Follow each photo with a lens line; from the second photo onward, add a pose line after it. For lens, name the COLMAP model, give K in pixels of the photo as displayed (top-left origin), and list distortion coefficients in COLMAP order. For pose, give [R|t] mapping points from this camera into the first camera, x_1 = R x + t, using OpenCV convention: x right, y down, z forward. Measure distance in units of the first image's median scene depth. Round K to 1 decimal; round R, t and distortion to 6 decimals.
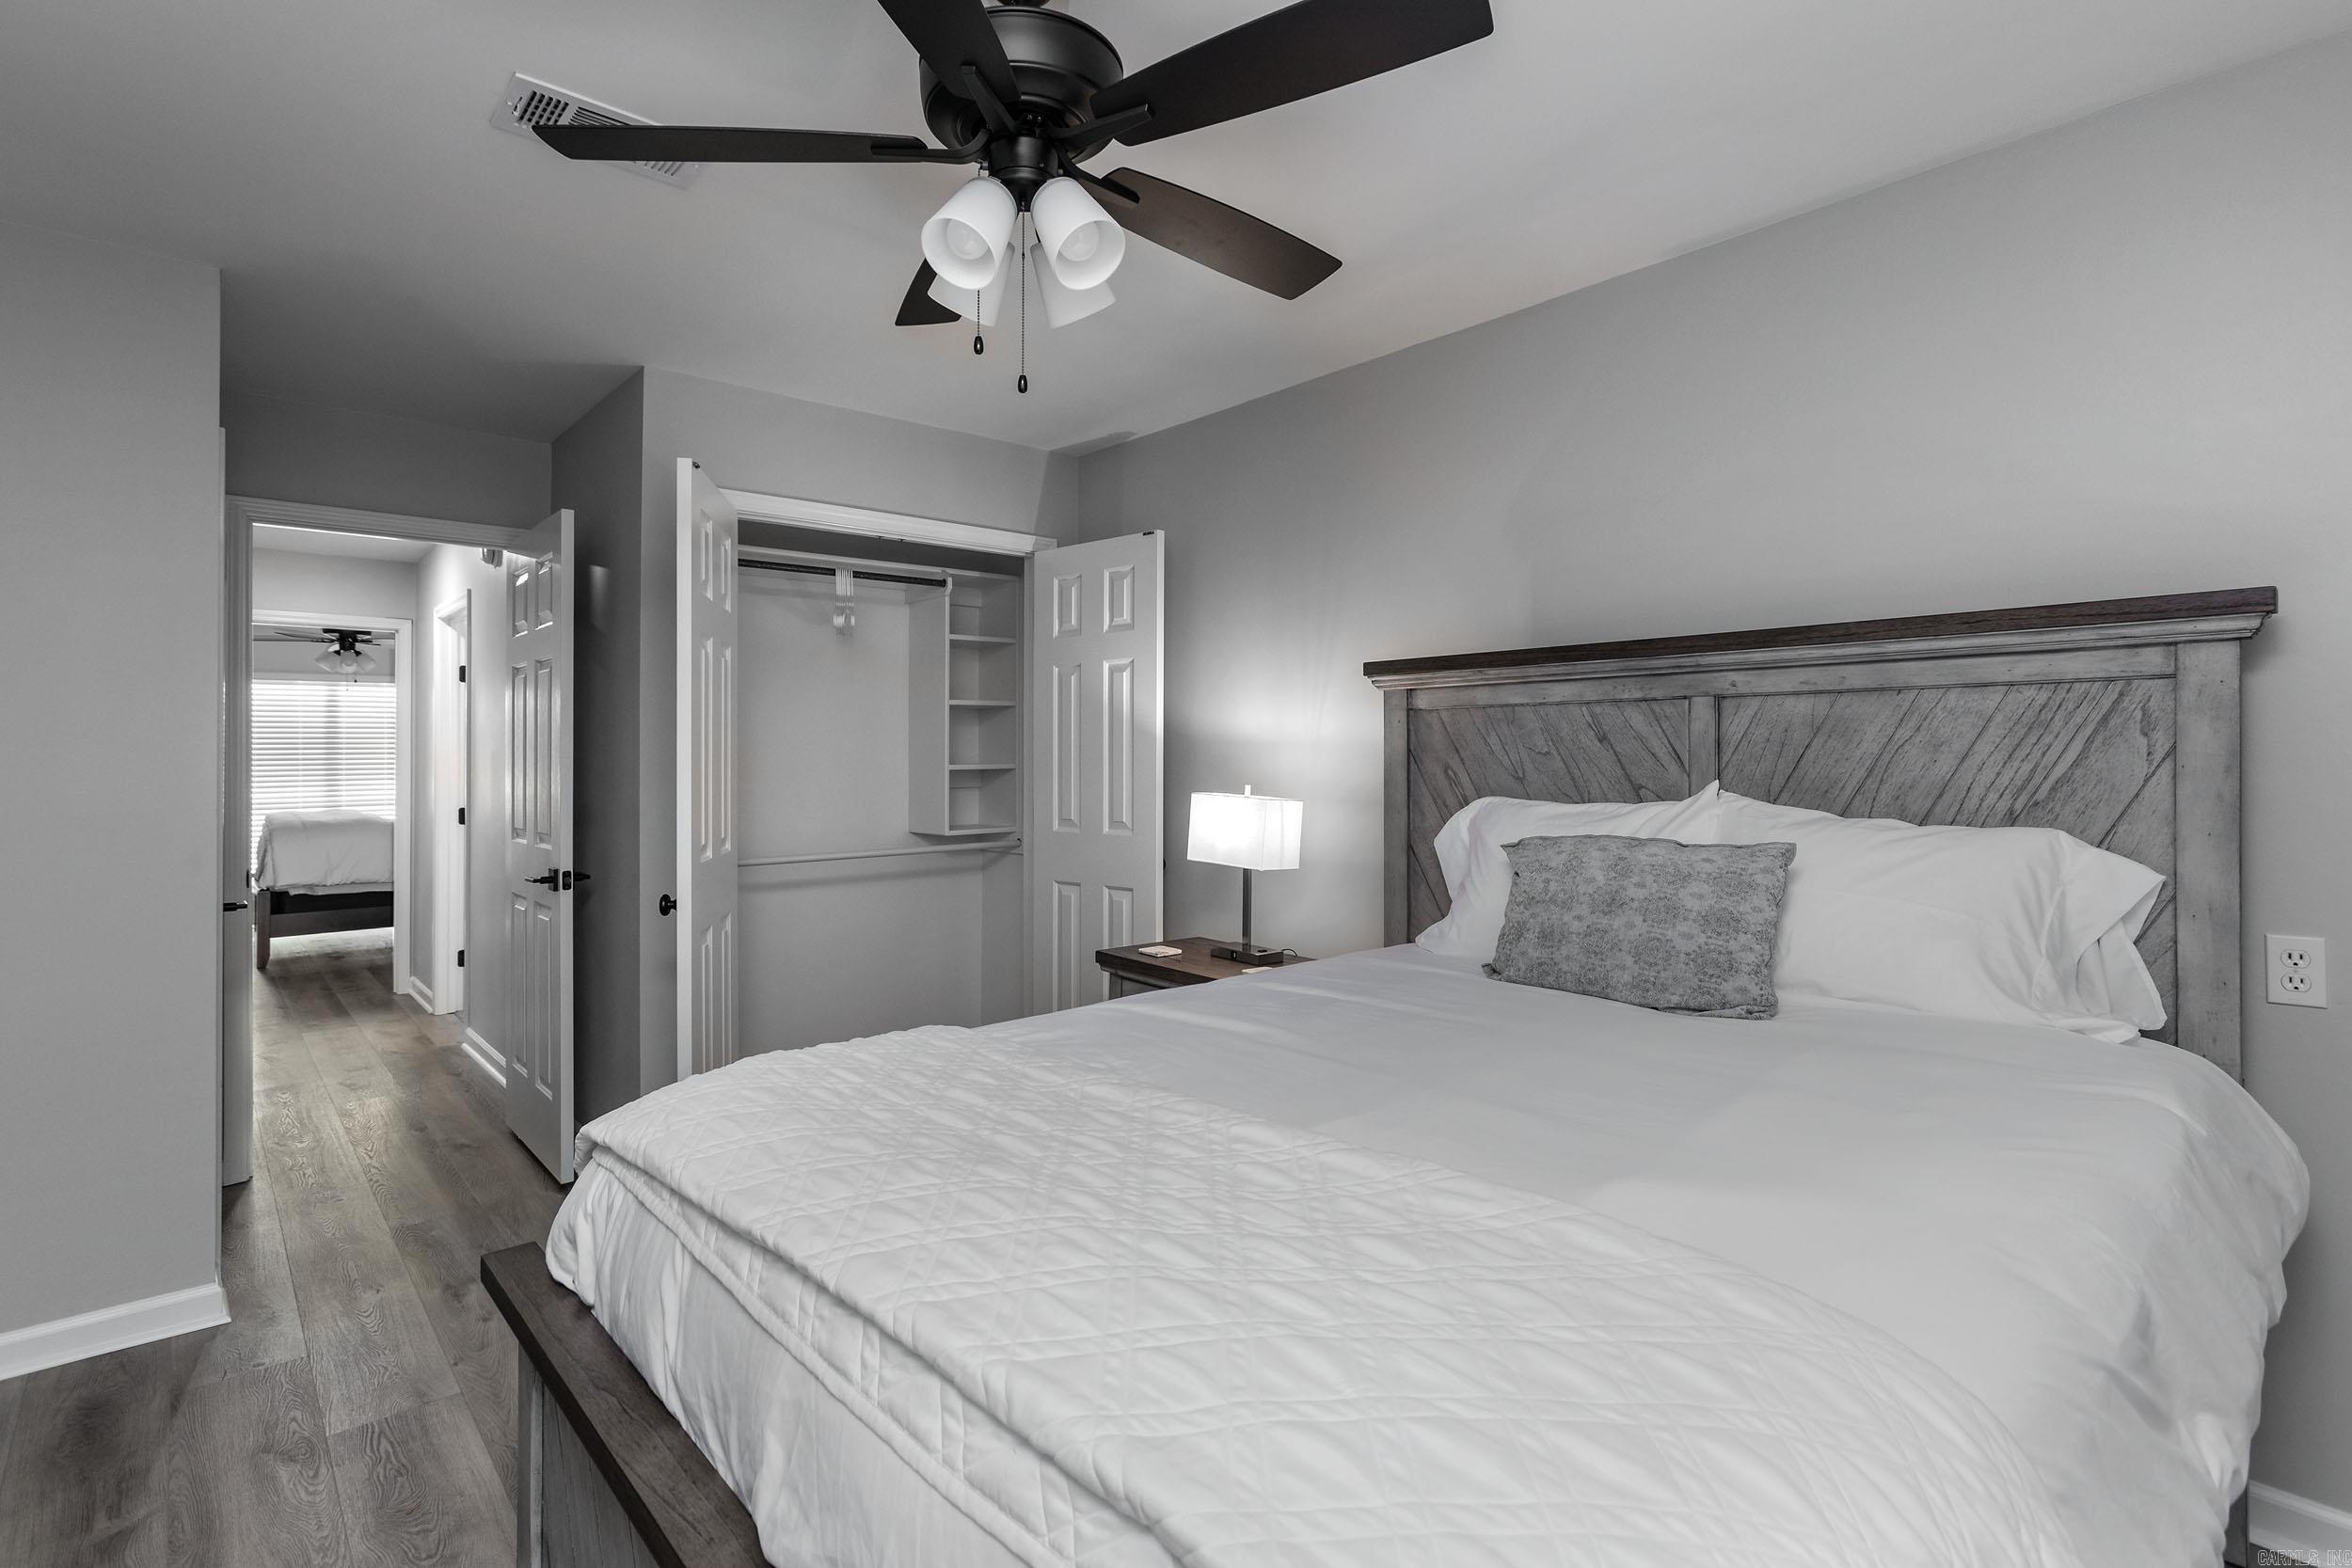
lens RADIAL K [[1138.0, 0, 1167.3], [0, 1138.0, 755.9], [0, 0, 1]] dist [0.001547, 0.000658]
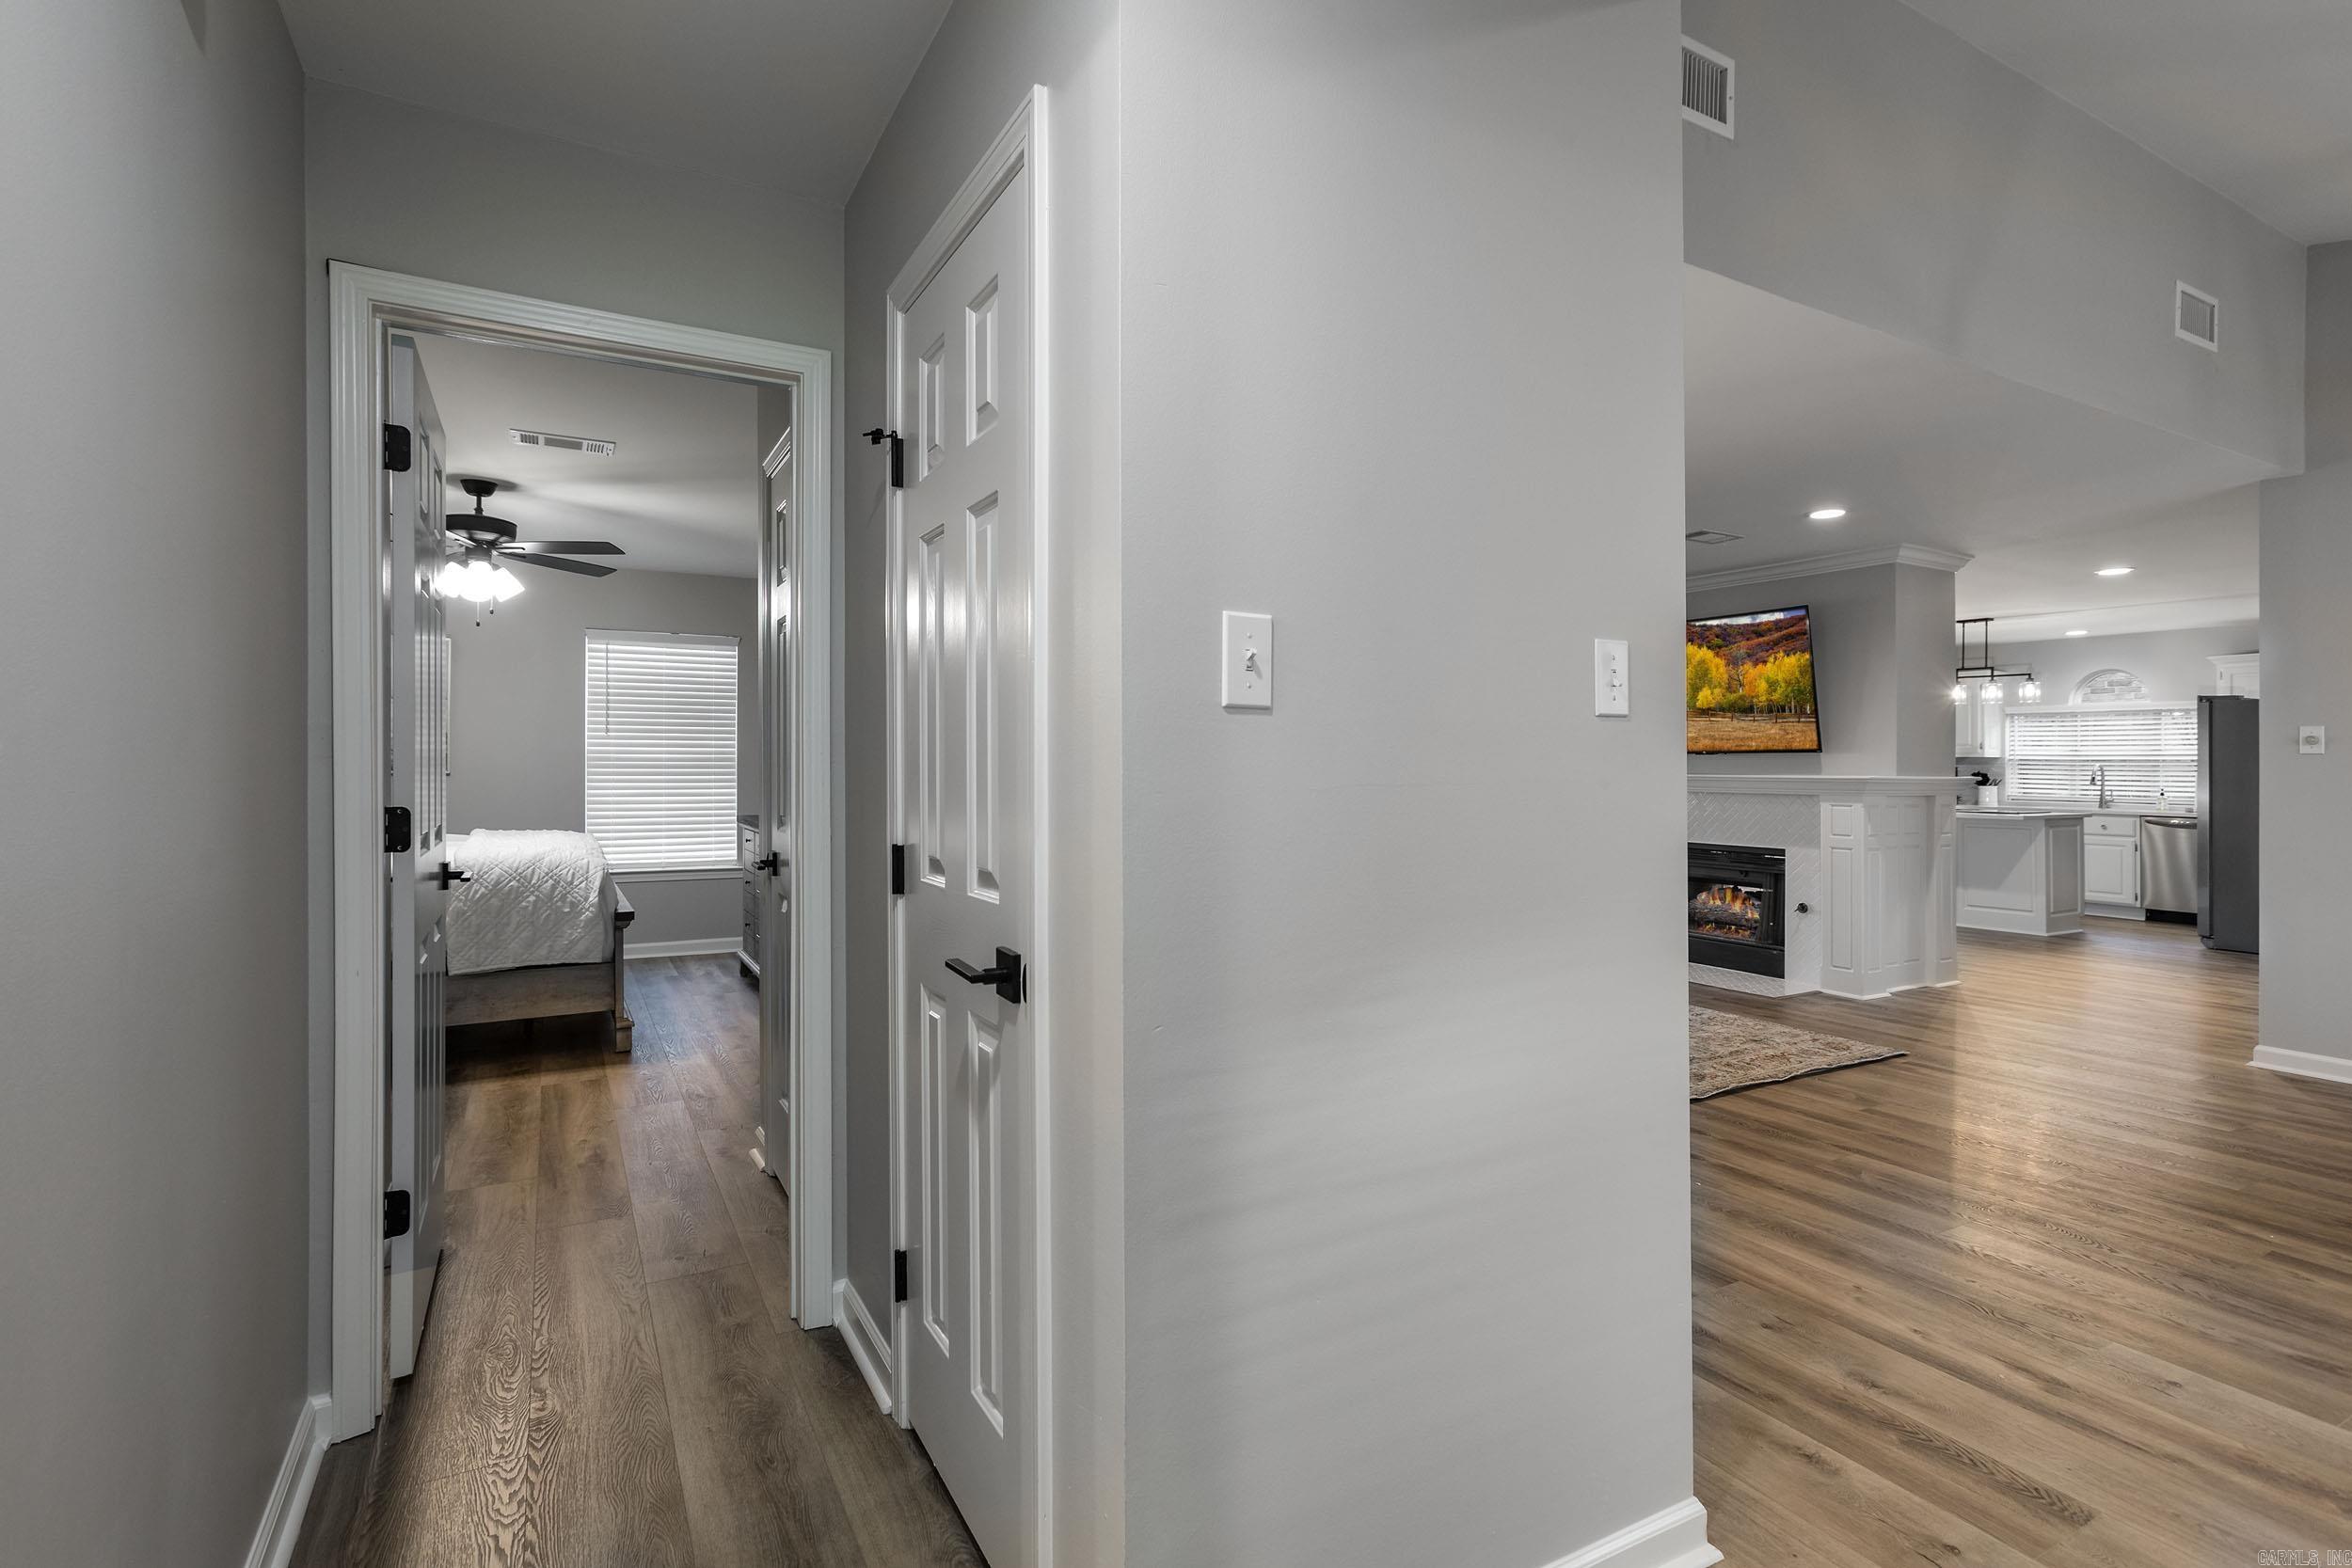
lens RADIAL K [[1138.0, 0, 1167.3], [0, 1138.0, 755.9], [0, 0, 1]] dist [0.001547, 0.000658]
pose [[-0.974137, 0.003994, 0.225921, -1.532583], [0.002190, 0.999964, -0.008236, 0.036879], [-0.225946, -0.007528, -0.974111, 2.095401]]
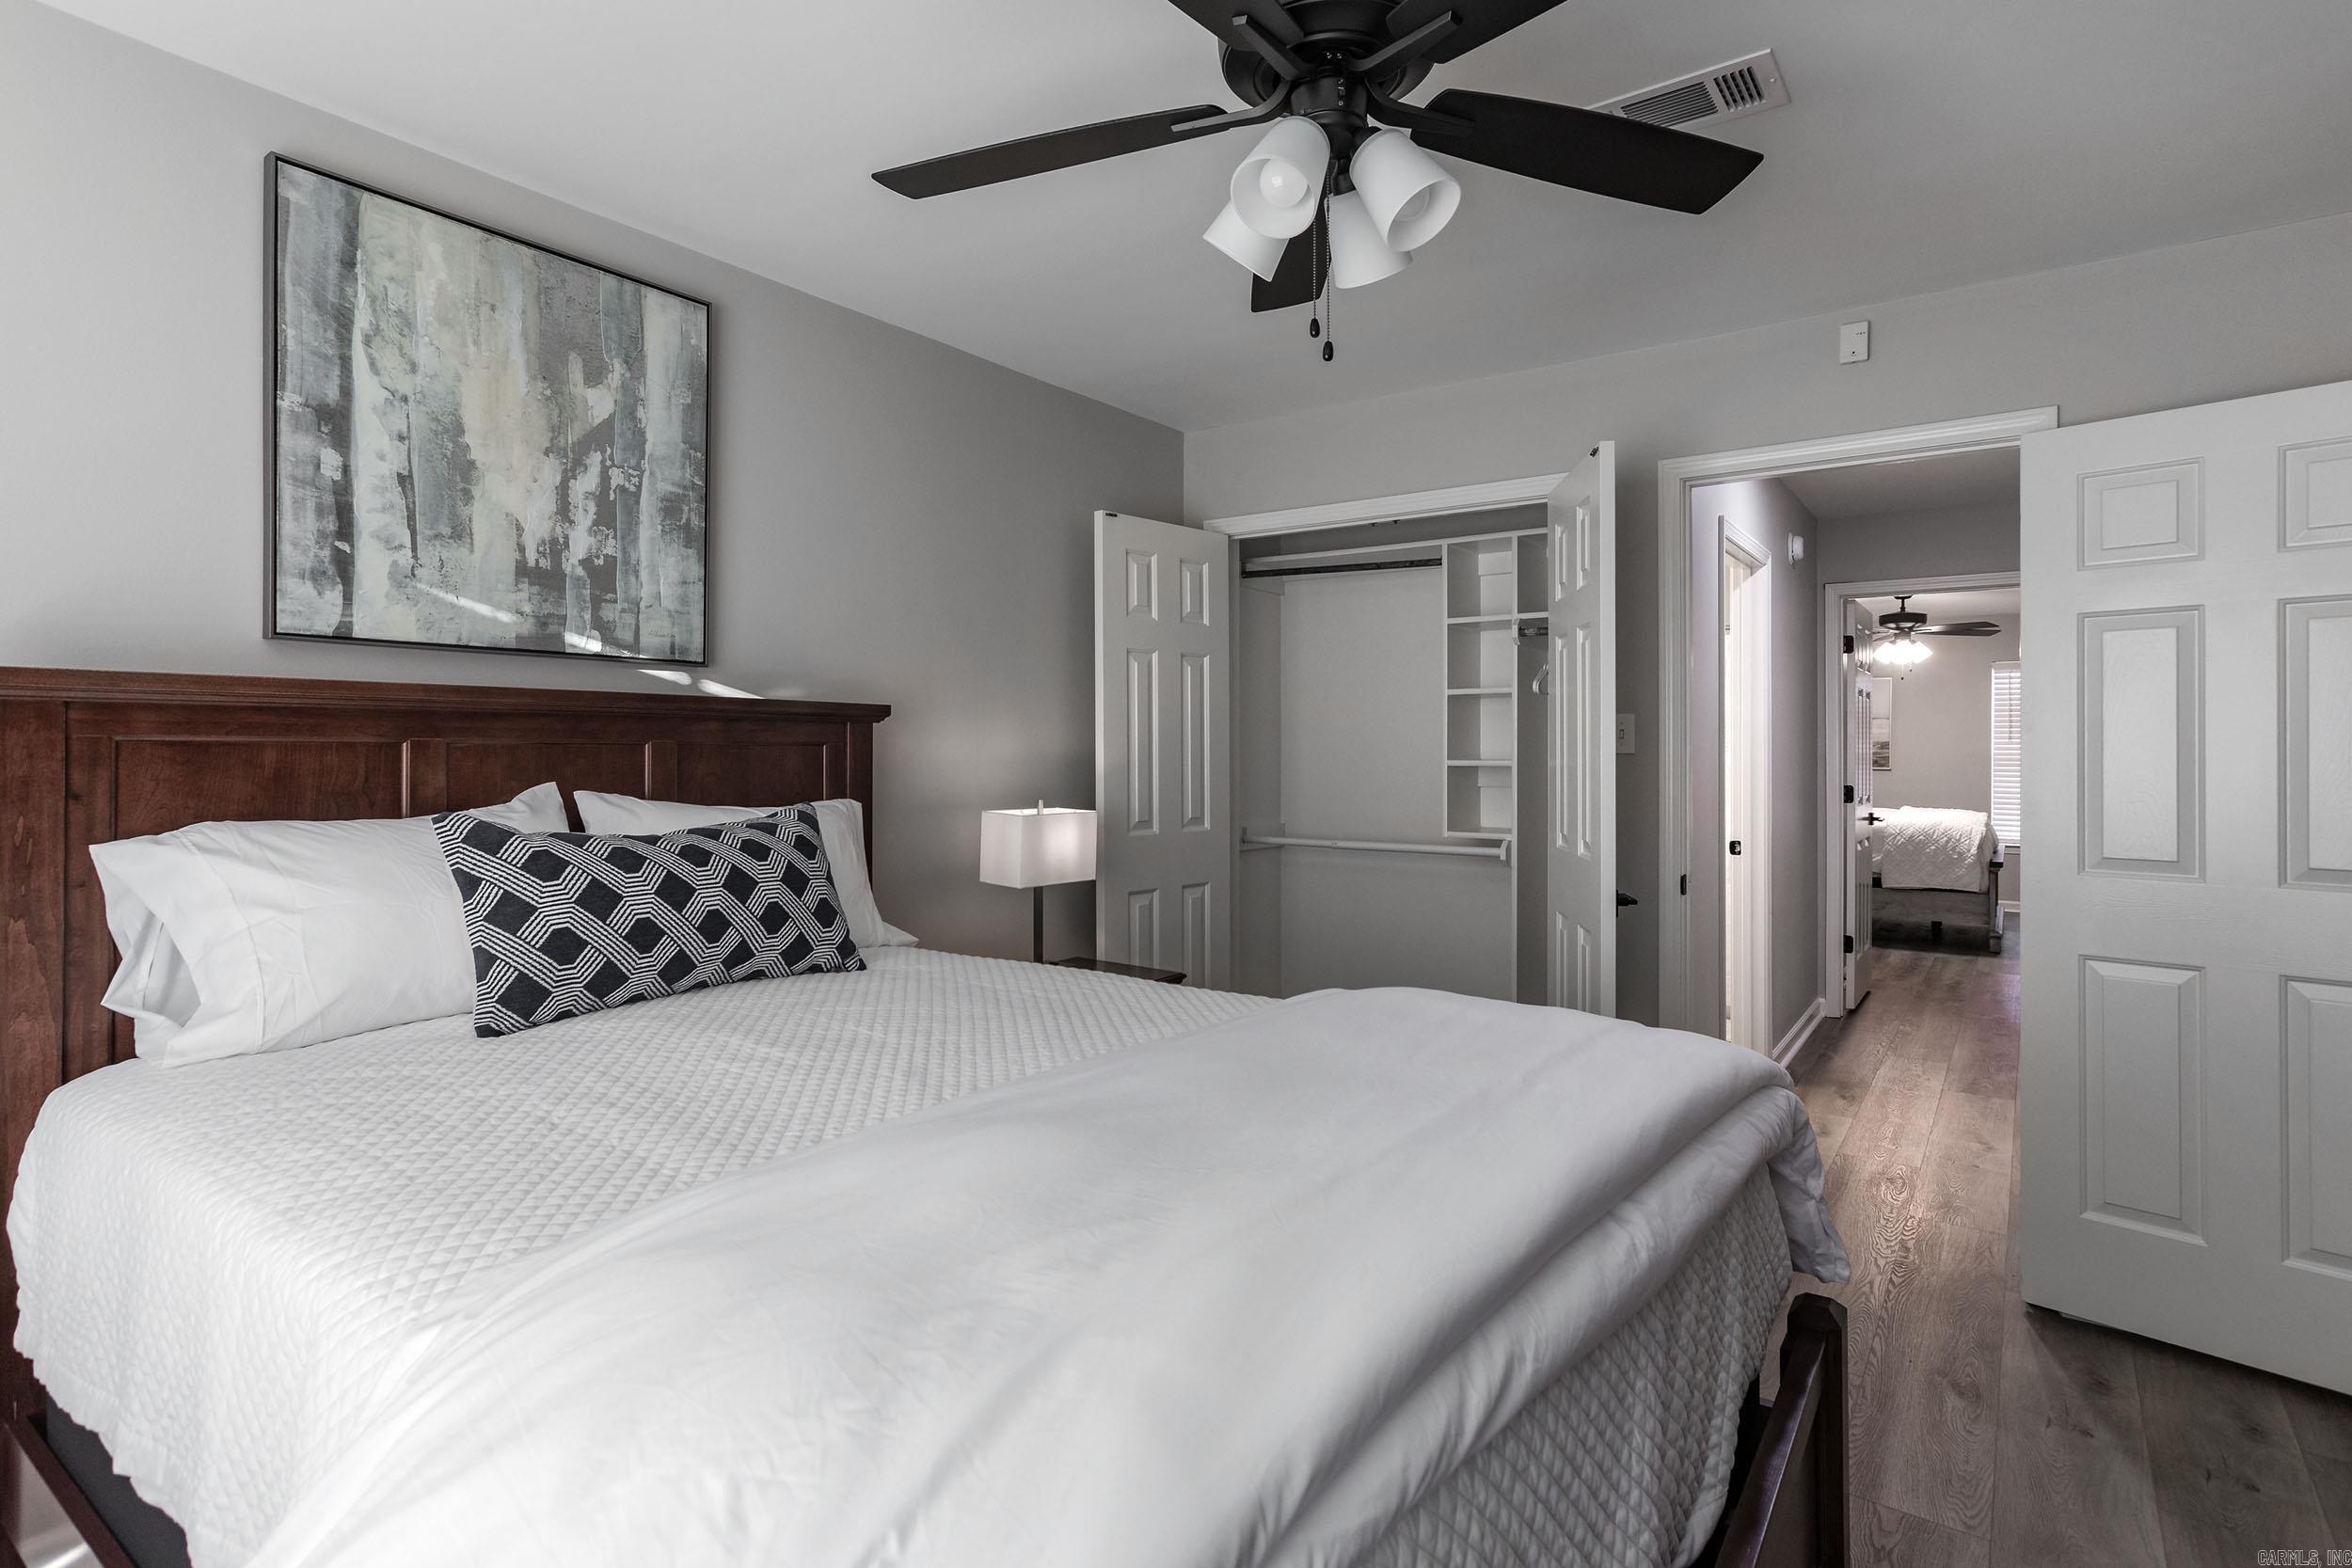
lens RADIAL K [[1138.0, 0, 1167.3], [0, 1138.0, 755.9], [0, 0, 1]] dist [0.001547, 0.000658]
pose [[-0.197617, -0.001583, 0.980278, -2.389150], [-0.003014, 0.999995, 0.001008, 0.017175], [-0.980275, -0.002755, -0.197621, 2.863732]]
